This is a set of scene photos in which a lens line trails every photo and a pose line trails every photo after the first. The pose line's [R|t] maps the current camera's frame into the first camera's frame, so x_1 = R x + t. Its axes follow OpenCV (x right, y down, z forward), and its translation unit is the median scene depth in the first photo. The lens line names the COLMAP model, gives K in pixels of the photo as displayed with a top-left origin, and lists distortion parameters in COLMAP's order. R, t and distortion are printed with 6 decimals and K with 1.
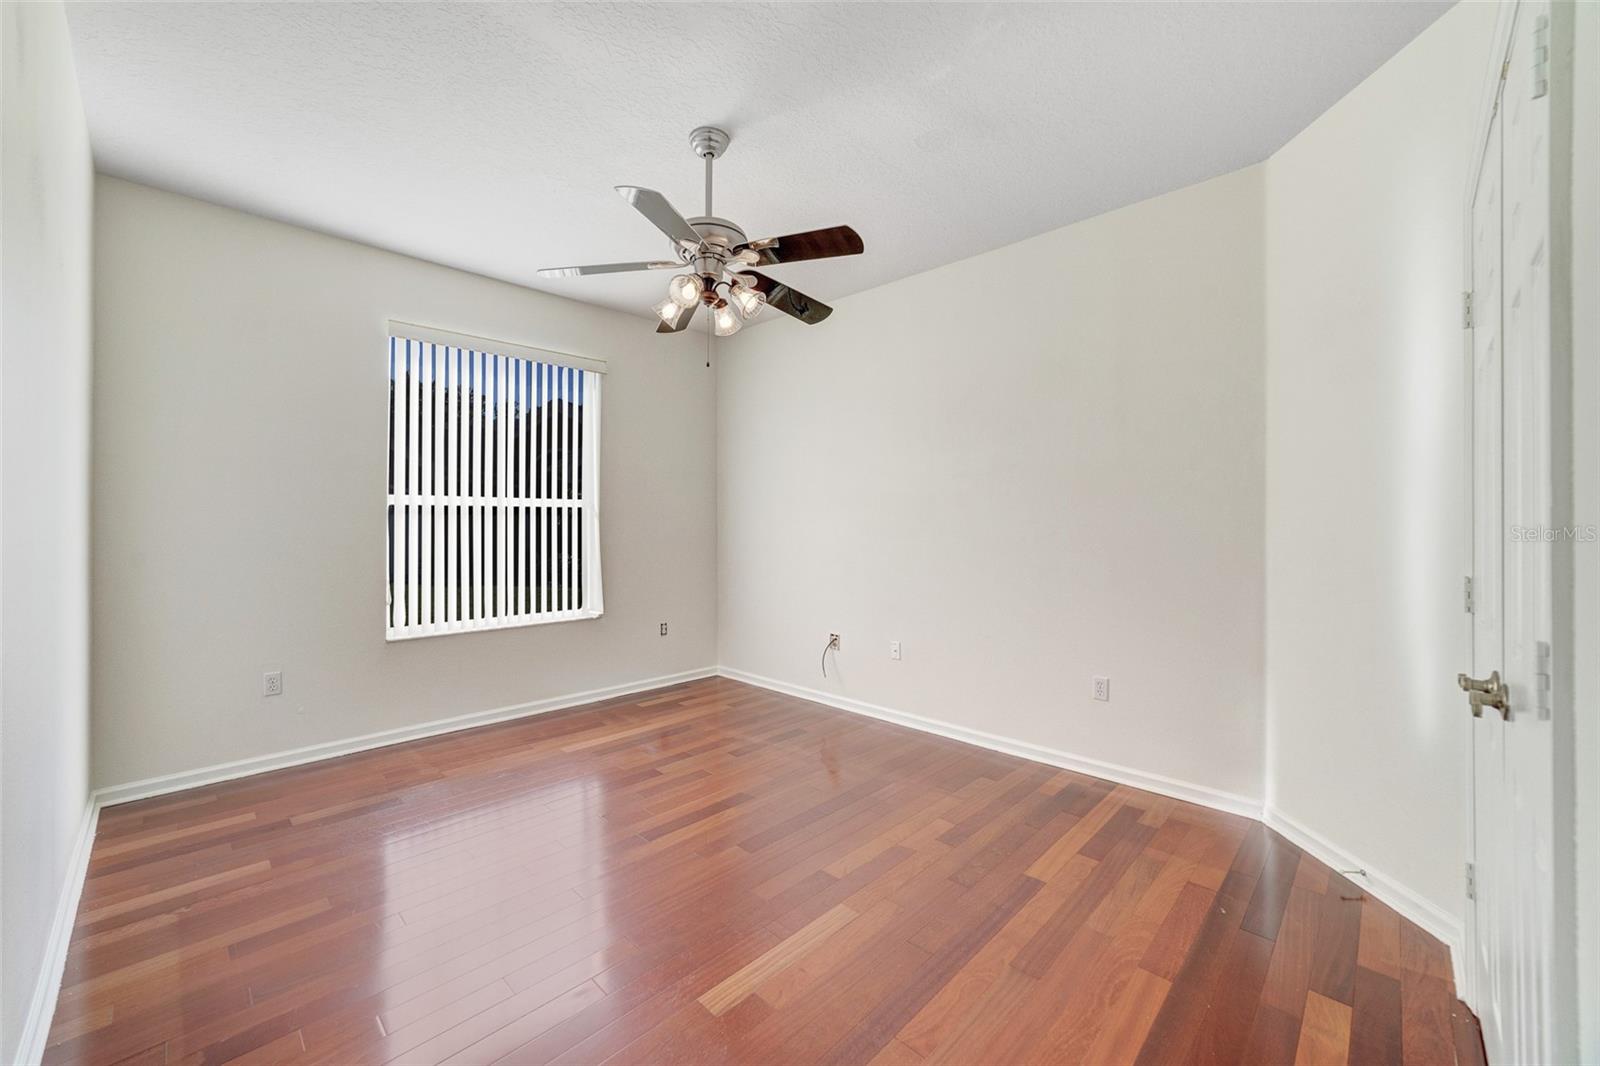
lens RADIAL K [[624.1, 0, 794.2], [0, 624.1, 522.6], [0, 0, 1]] dist [-0.003236, -0.000228]
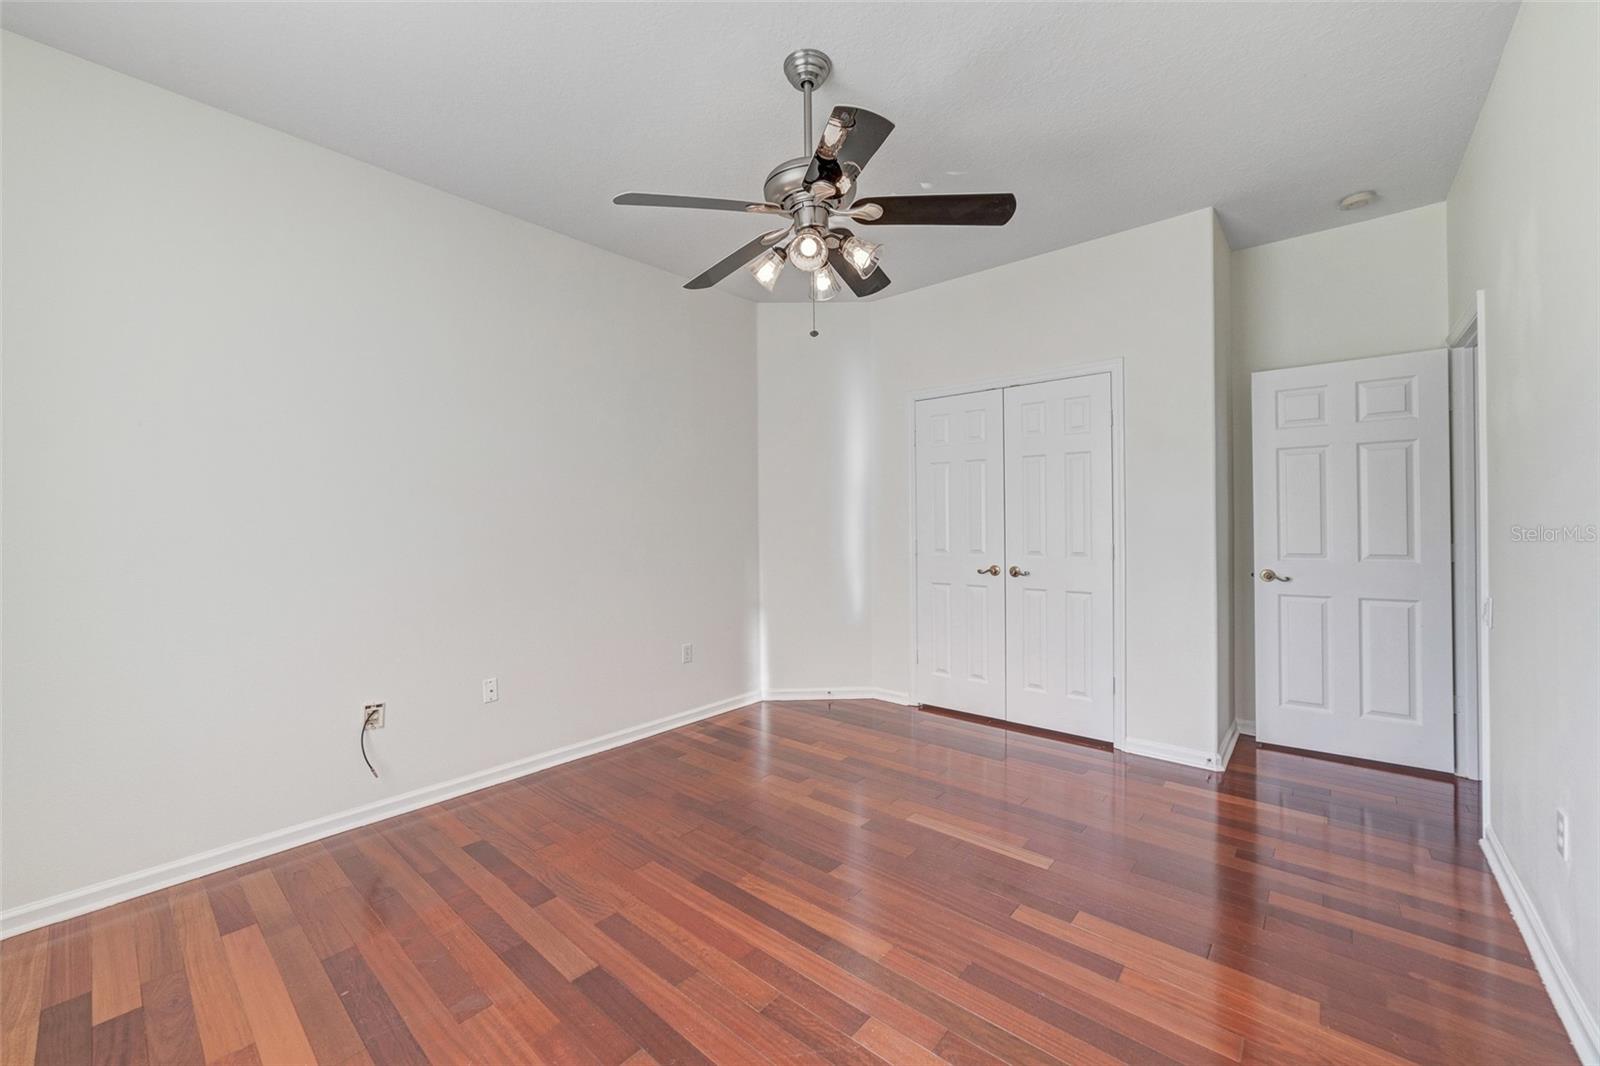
lens RADIAL K [[624.1, 0, 795.1], [0, 624.1, 524.0], [0, 0, 1]] dist [-0.003236, -0.000228]
pose [[-0.060776, -0.001978, 0.998149, -0.783488], [-0.001570, 0.999997, 0.001886, 0.002016], [-0.998150, -0.001452, -0.060779, 0.860750]]
